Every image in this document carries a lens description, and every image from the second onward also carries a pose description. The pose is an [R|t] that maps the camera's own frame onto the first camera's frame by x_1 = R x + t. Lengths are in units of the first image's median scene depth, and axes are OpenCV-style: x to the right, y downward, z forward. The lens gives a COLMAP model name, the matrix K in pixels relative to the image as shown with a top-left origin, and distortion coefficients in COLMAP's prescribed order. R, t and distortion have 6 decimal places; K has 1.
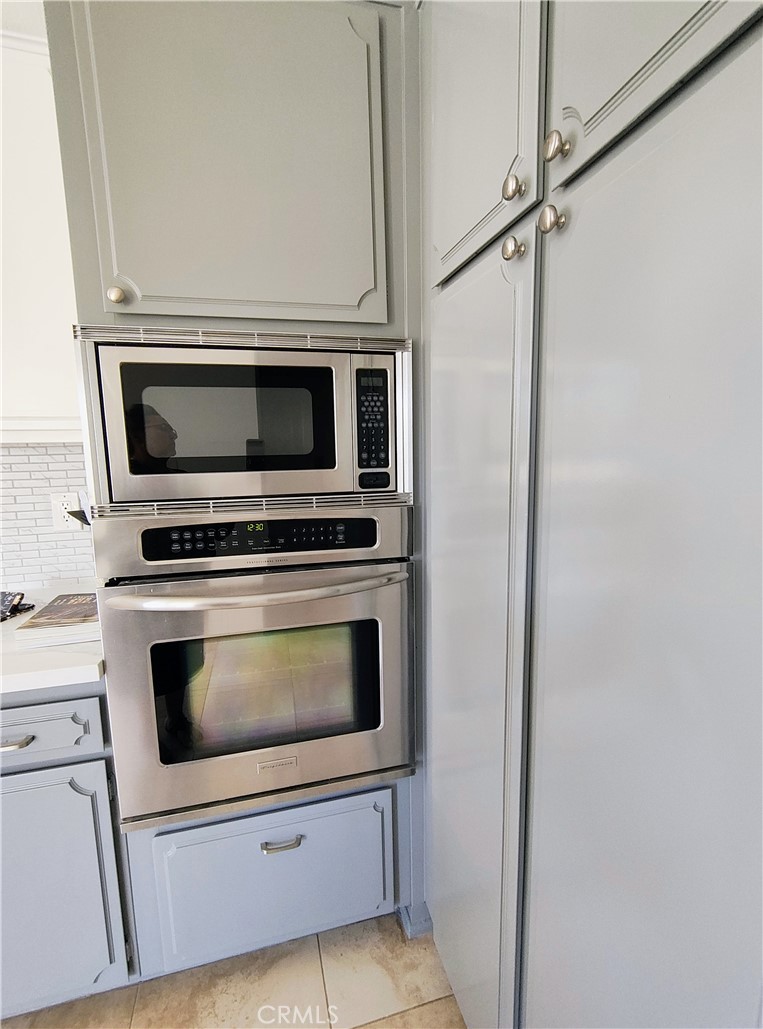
lens RADIAL K [[470.7, 0, 388.3], [0, 470.7, 510.5], [0, 0, 1]] dist [-0.002312, -0.000084]
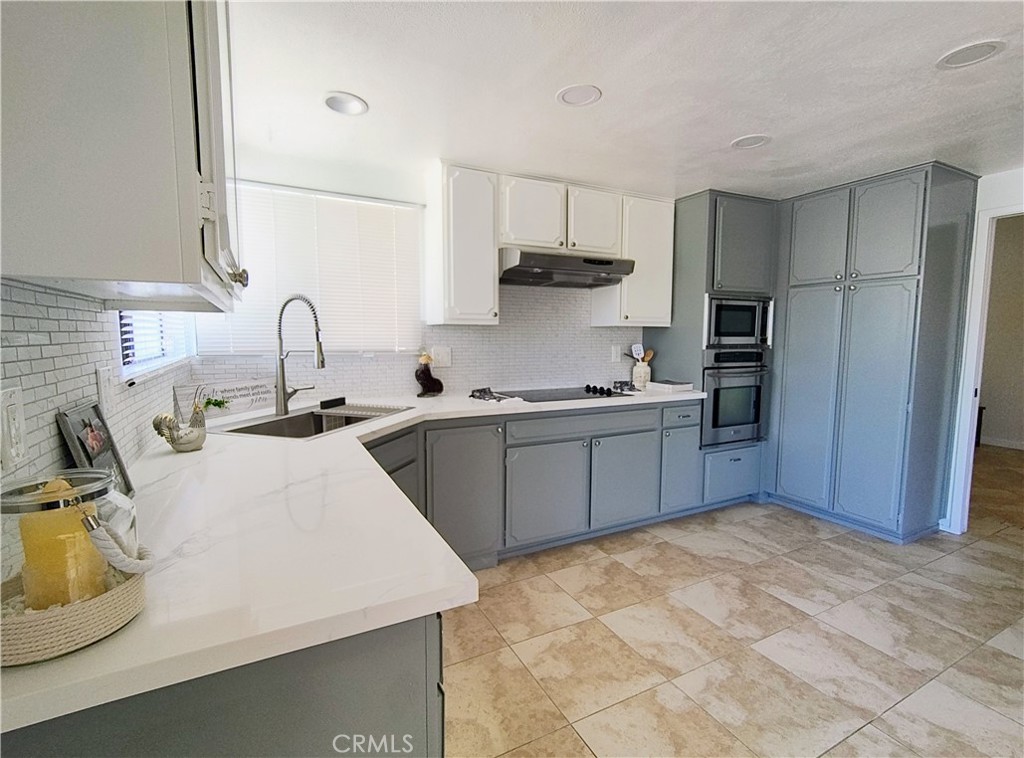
lens RADIAL K [[468.4, 0, 504.7], [0, 468.4, 380.3], [0, 0, 1]] dist [-0.002312, -0.000084]
pose [[0.978162, 0.000503, 0.207841, -2.452494], [0.007890, 0.999186, -0.039554, 0.322900], [-0.207692, 0.040330, 0.977363, -1.767475]]
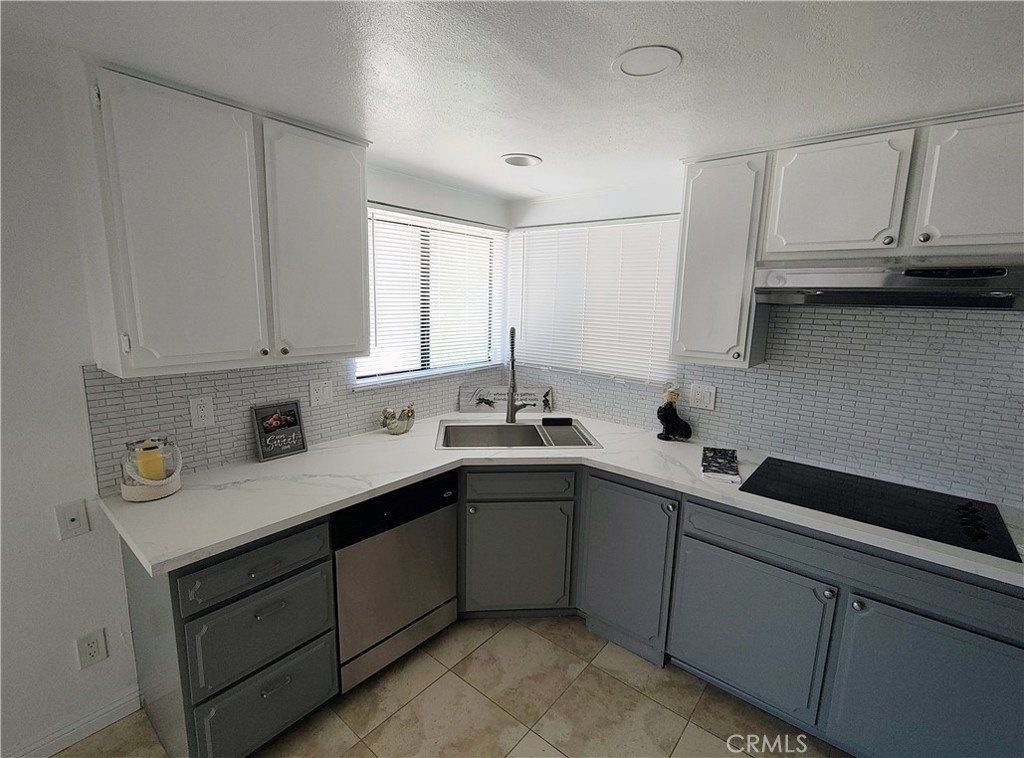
lens RADIAL K [[468.4, 0, 506.9], [0, 468.4, 380.5], [0, 0, 1]] dist [-0.002312, -0.000084]
pose [[0.576768, 0.173617, -0.798245, -0.975993], [-0.145168, 0.983385, 0.108994, -0.118504], [0.803906, 0.053015, 0.592389, -1.070332]]
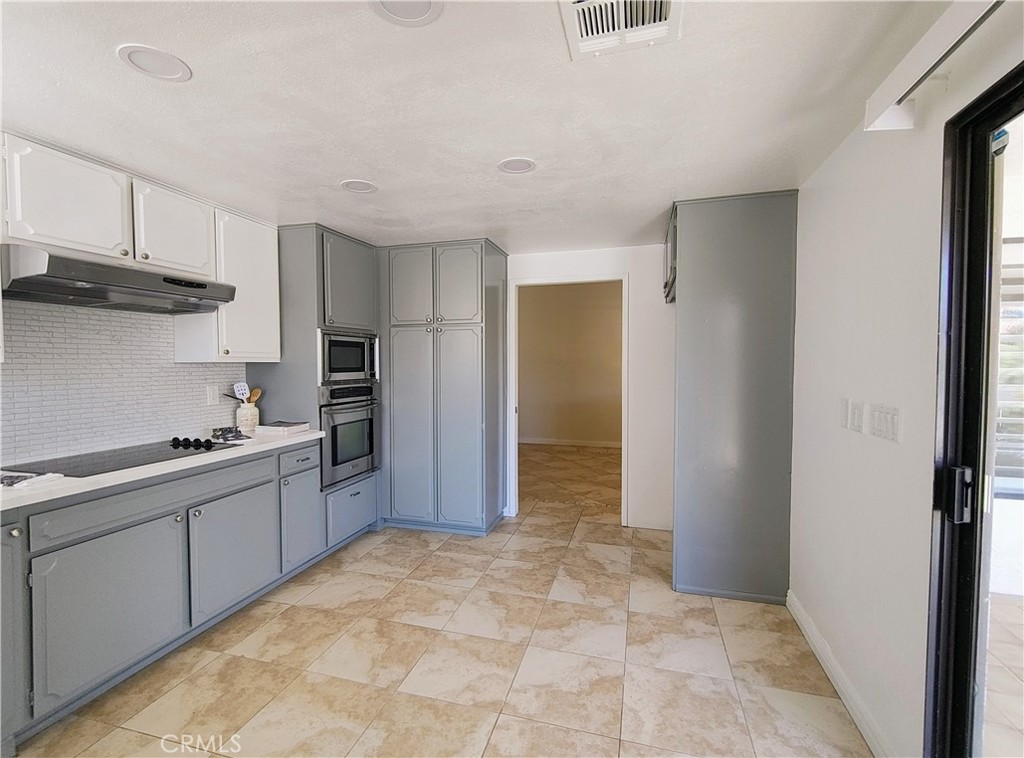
lens RADIAL K [[468.4, 0, 507.2], [0, 468.4, 377.8], [0, 0, 1]] dist [-0.002312, -0.000084]
pose [[0.517420, -0.010305, 0.855670, -2.439927], [0.111905, 0.992156, -0.055720, 0.254123], [-0.848383, 0.124584, 0.514514, -1.572246]]
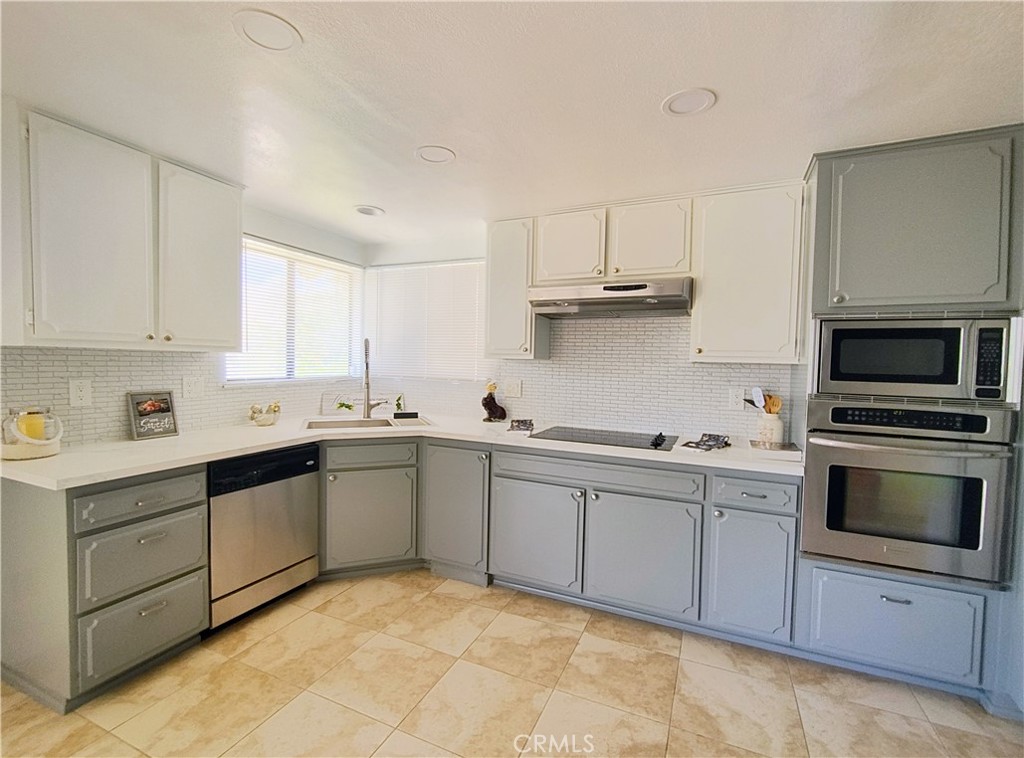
lens RADIAL K [[468.4, 0, 509.2], [0, 468.4, 379.6], [0, 0, 1]] dist [-0.002312, -0.000084]
pose [[0.774916, 0.058927, -0.629311, -0.310962], [-0.121455, 0.990973, -0.056765, 0.192288], [0.620285, 0.120421, 0.775078, -1.368920]]
